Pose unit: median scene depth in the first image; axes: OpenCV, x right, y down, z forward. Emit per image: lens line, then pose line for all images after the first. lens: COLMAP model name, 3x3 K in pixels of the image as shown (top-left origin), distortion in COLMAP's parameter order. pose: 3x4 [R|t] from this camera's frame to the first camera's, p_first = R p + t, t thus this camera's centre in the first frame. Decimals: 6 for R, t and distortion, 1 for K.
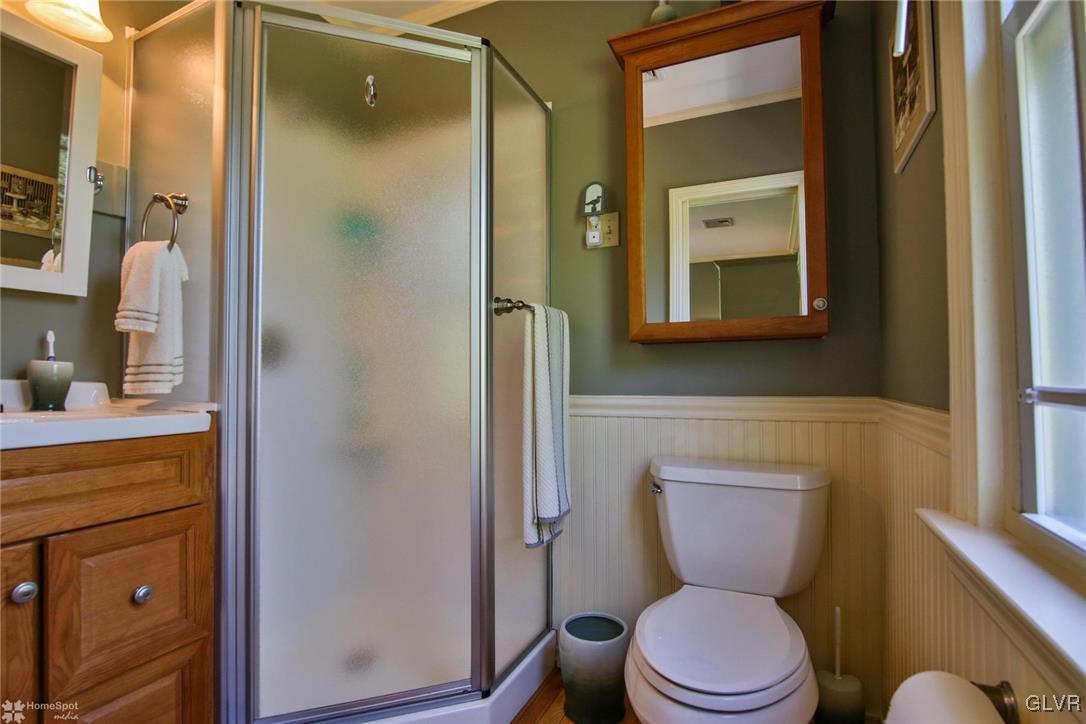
lens RADIAL K [[530.5, 0, 542.9], [0, 530.5, 364.2], [0, 0, 1]] dist [-0.019943, 0.000437]
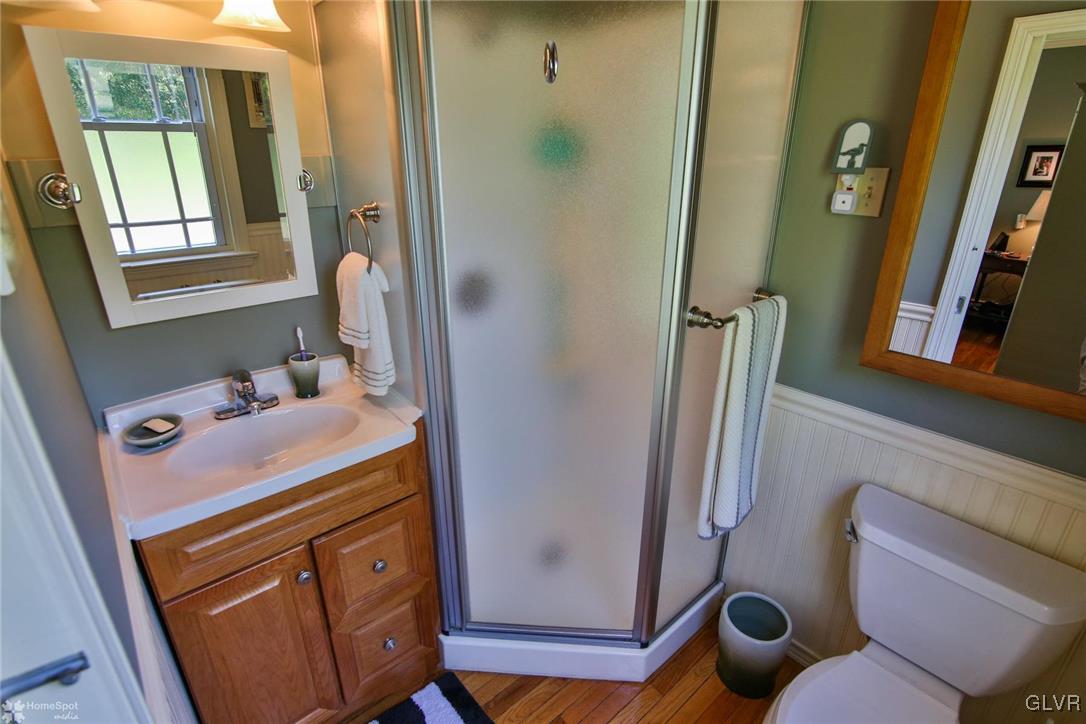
lens RADIAL K [[530.5, 0, 542.9], [0, 530.5, 364.2], [0, 0, 1]] dist [-0.019943, 0.000437]
pose [[0.912702, 0.153817, -0.378571, 0.032318], [0.008891, 0.918752, 0.394734, -0.403159], [0.408529, -0.363641, 0.837179, 0.162552]]
